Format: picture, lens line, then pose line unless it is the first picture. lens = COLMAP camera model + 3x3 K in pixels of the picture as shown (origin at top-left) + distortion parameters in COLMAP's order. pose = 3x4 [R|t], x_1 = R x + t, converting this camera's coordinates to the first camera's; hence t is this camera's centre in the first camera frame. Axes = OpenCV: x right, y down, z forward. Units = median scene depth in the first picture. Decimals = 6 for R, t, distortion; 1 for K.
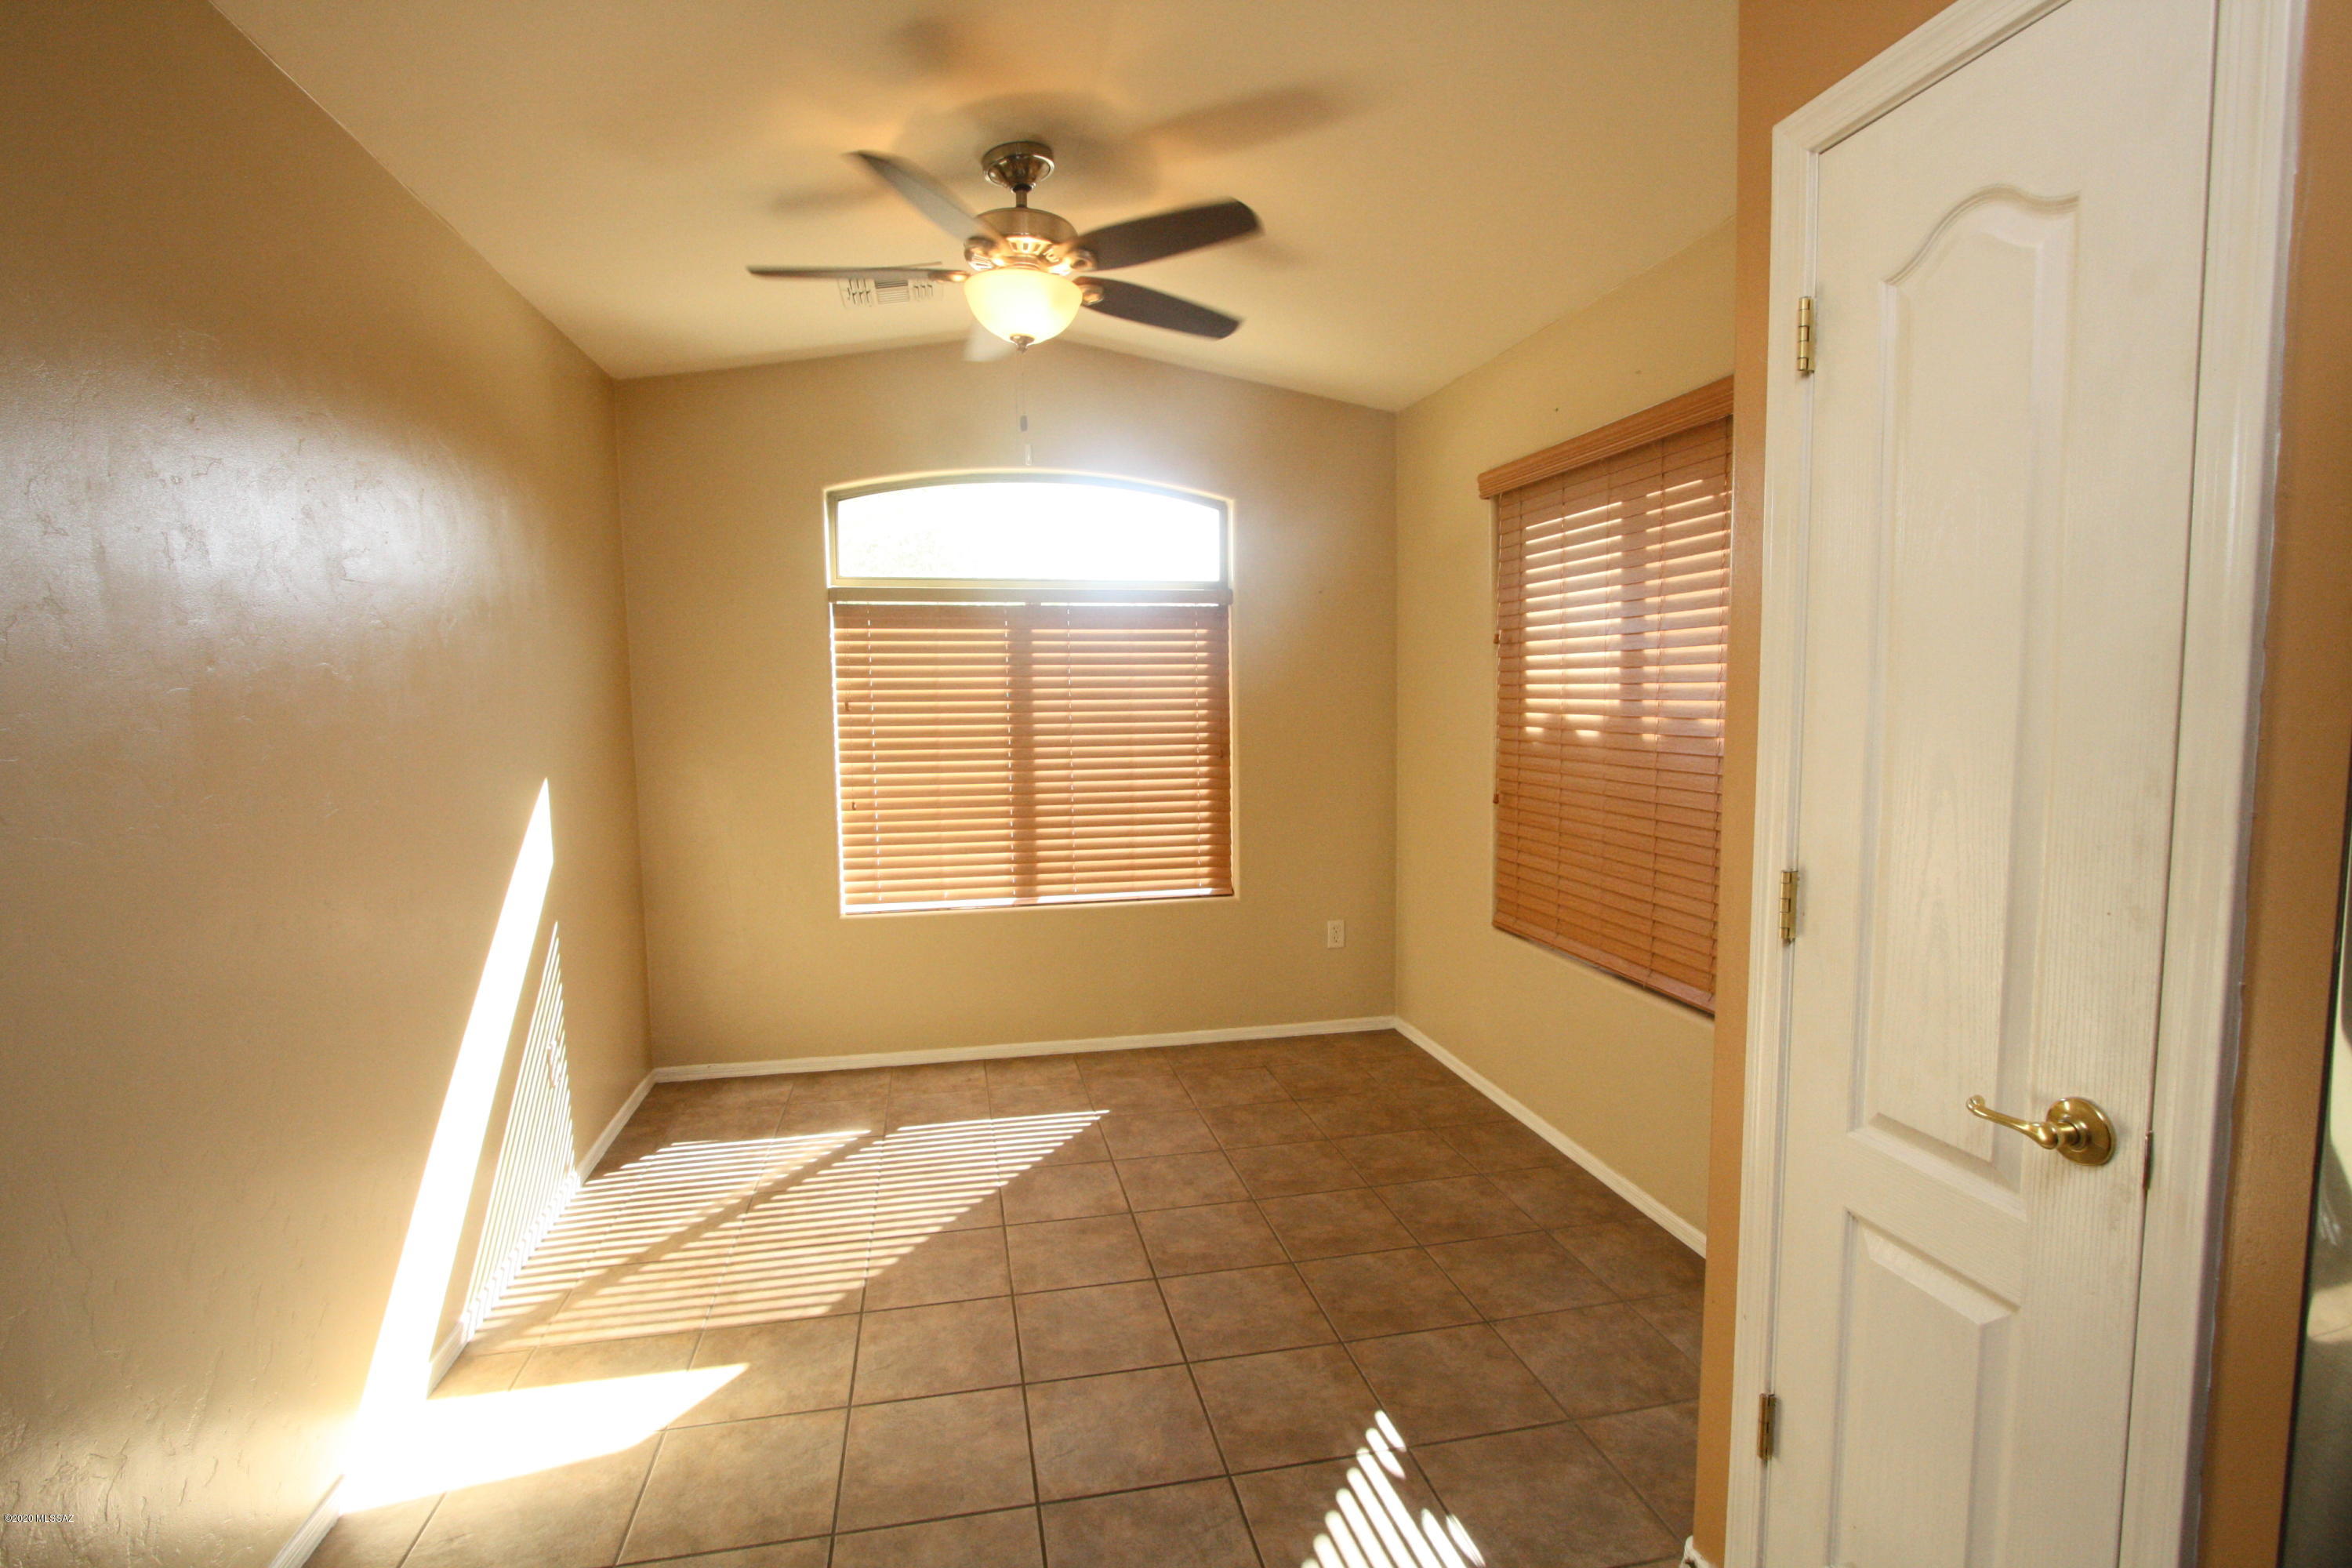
lens RADIAL K [[1101.9, 0, 1161.6], [0, 1101.9, 777.0], [0, 0, 1]] dist [-0.018818, 0.004141]
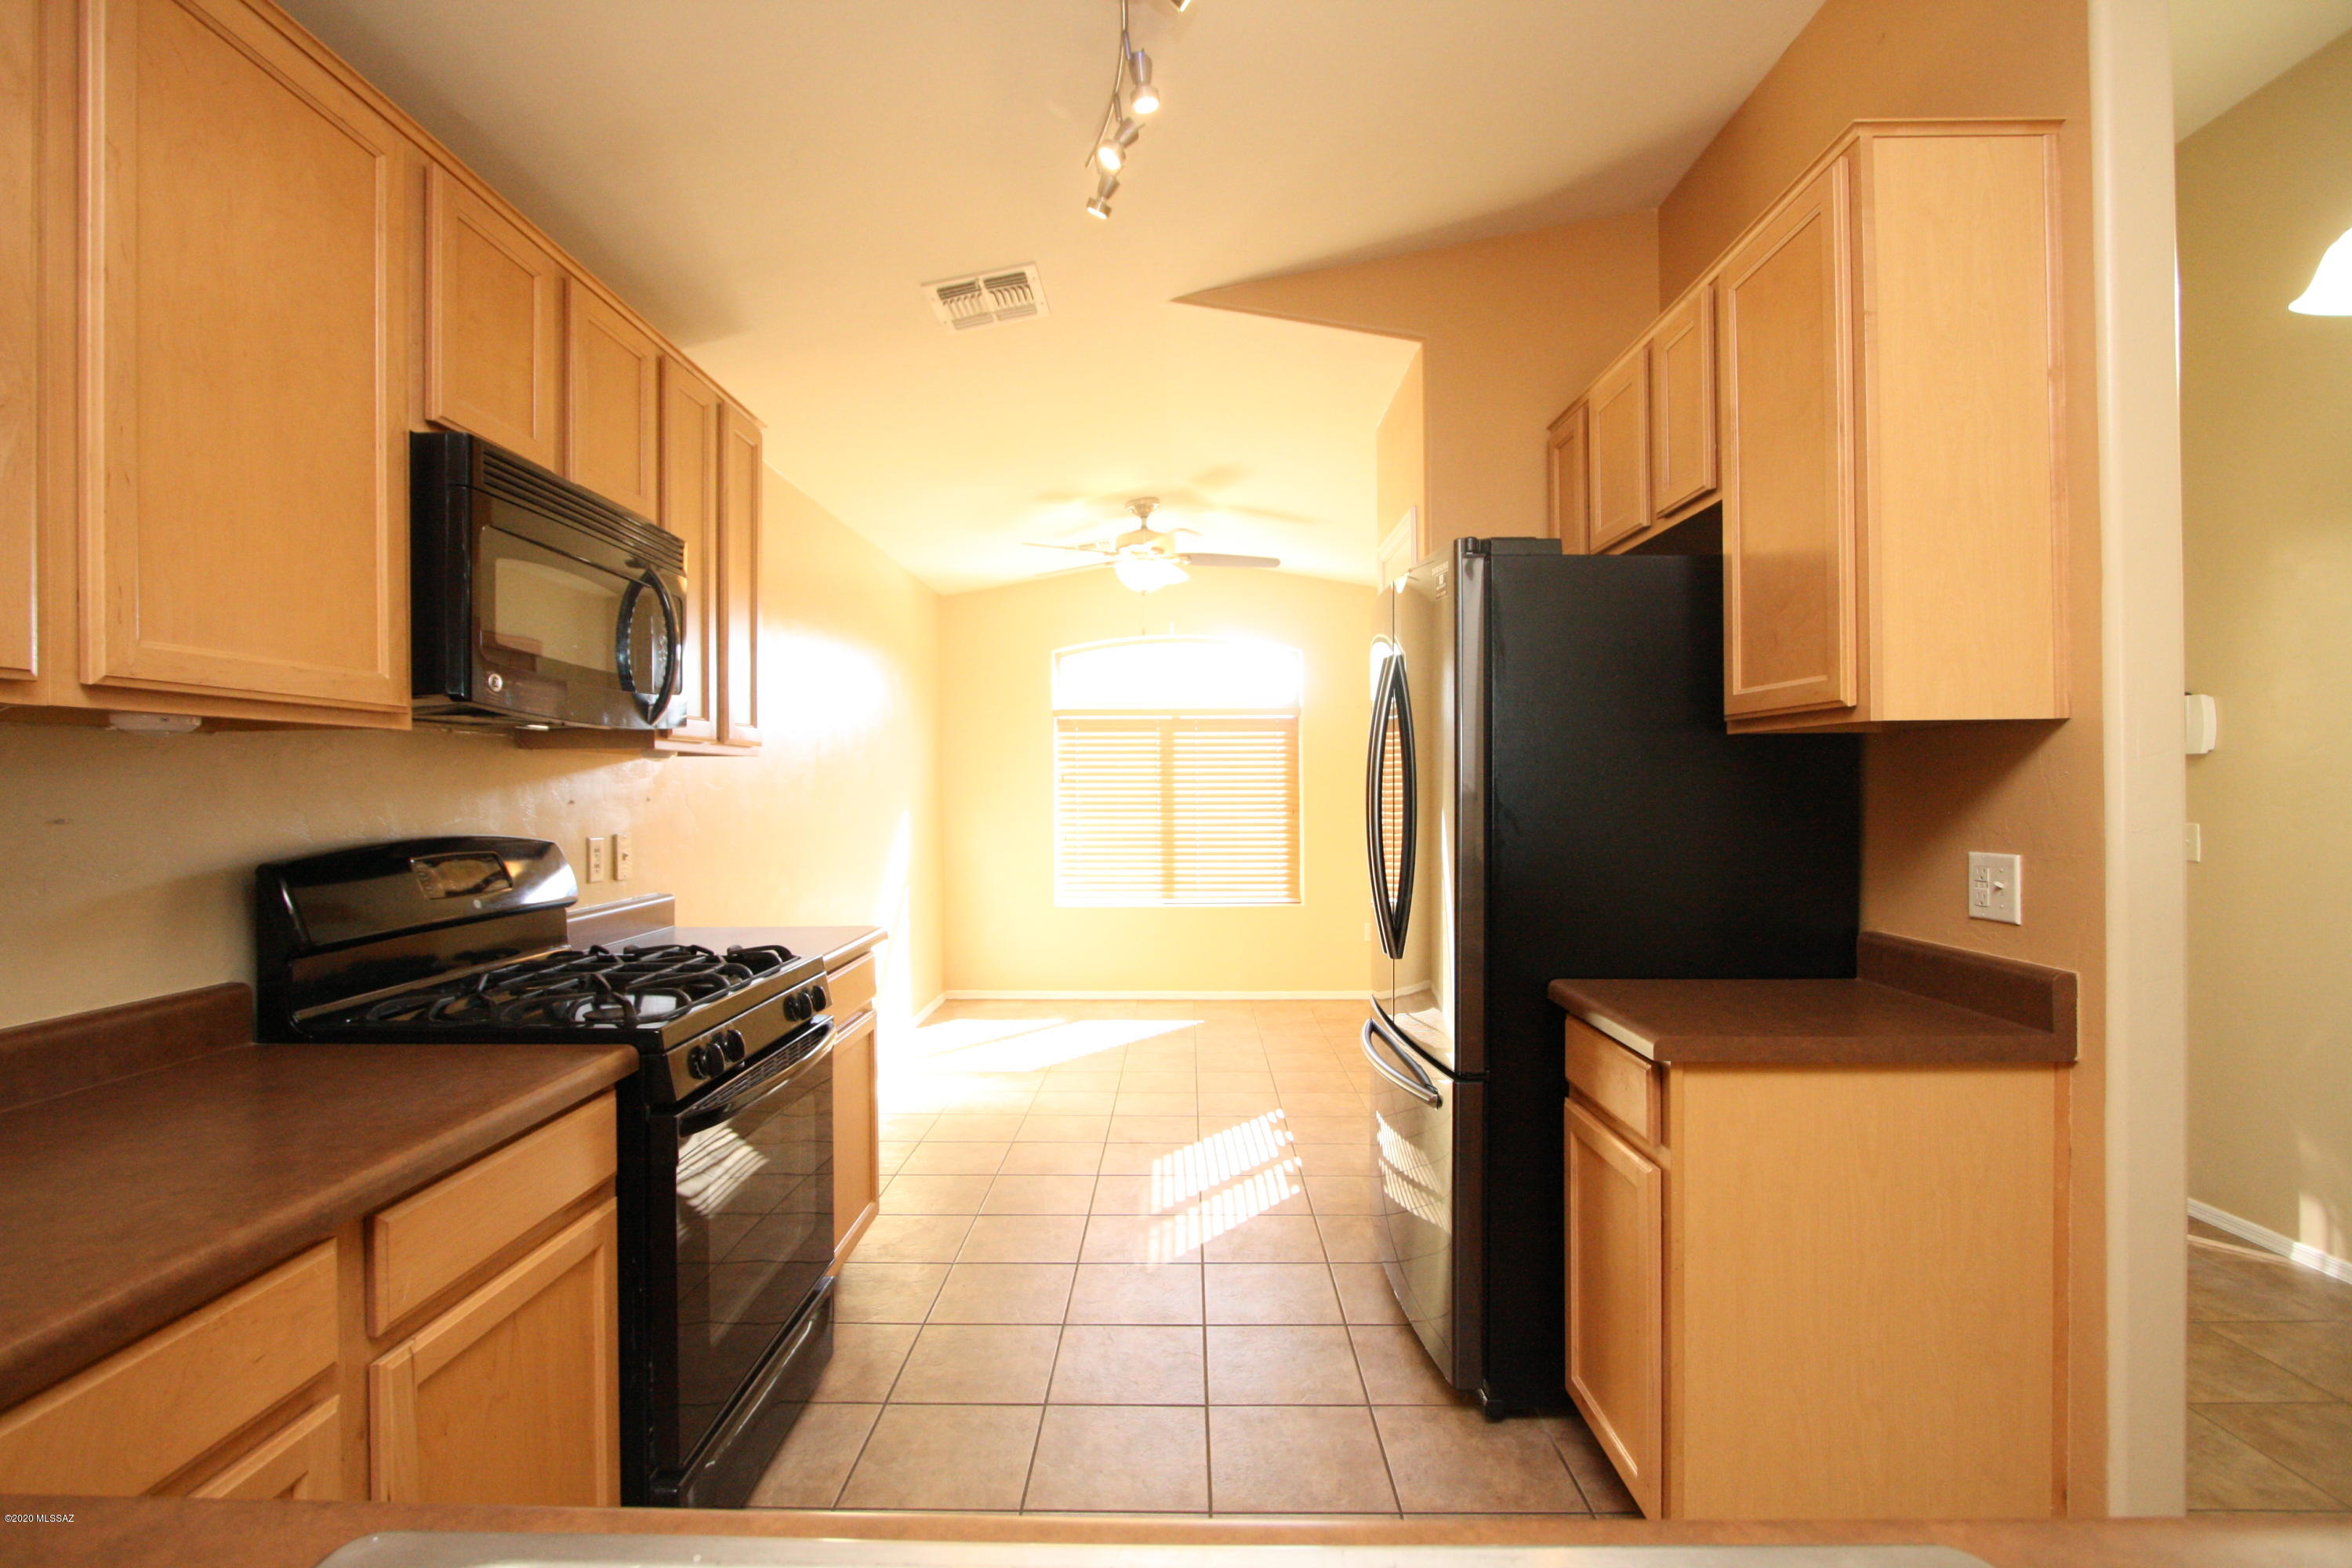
lens RADIAL K [[1101.9, 0, 1176.8], [0, 1101.9, 782.7], [0, 0, 1]] dist [-0.018818, 0.004141]
pose [[0.978619, 0.008159, -0.205517, 0.234490], [-0.023533, 0.997092, -0.072477, 0.061084], [0.204328, 0.075764, 0.975966, -0.618613]]
